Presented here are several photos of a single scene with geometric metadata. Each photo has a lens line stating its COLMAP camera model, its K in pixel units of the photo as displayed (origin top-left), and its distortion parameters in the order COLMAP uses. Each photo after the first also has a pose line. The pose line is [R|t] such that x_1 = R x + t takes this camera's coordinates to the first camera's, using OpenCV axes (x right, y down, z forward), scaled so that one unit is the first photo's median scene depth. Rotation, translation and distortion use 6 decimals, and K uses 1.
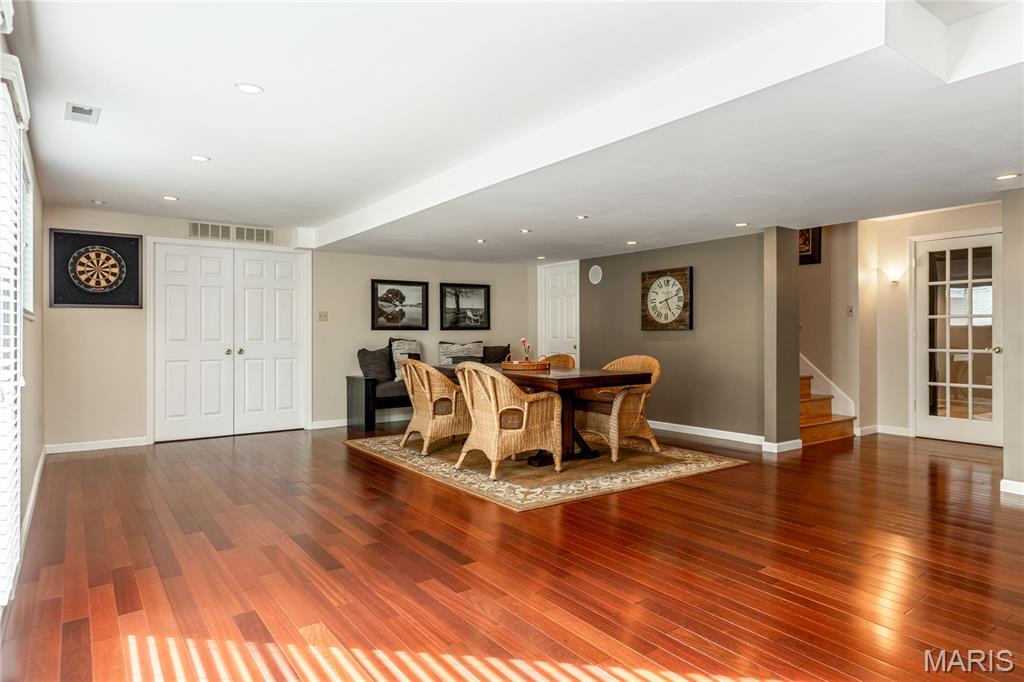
lens RADIAL K [[608.7, 0, 510.5], [0, 608.7, 337.0], [0, 0, 1]] dist [-0.019962, 0.005375]
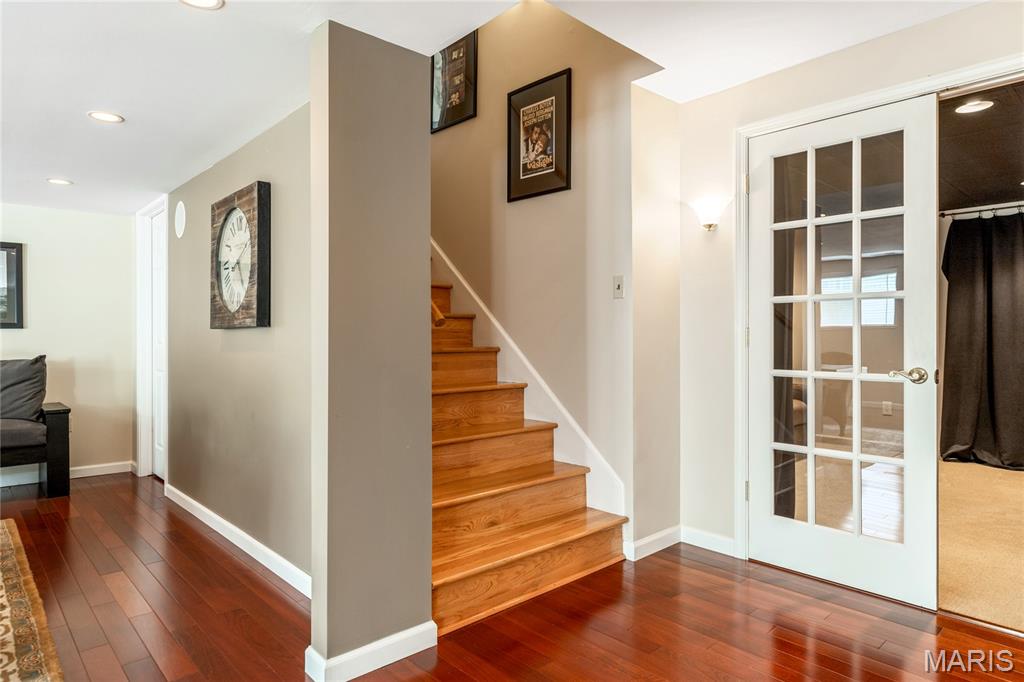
lens RADIAL K [[608.7, 0, 513.9], [0, 608.7, 338.2], [0, 0, 1]] dist [-0.019962, 0.005375]
pose [[0.991257, 0.001826, 0.131933, 0.434367], [-0.001691, 0.999998, -0.001137, -0.003646], [-0.131935, 0.000904, 0.991258, 0.566985]]
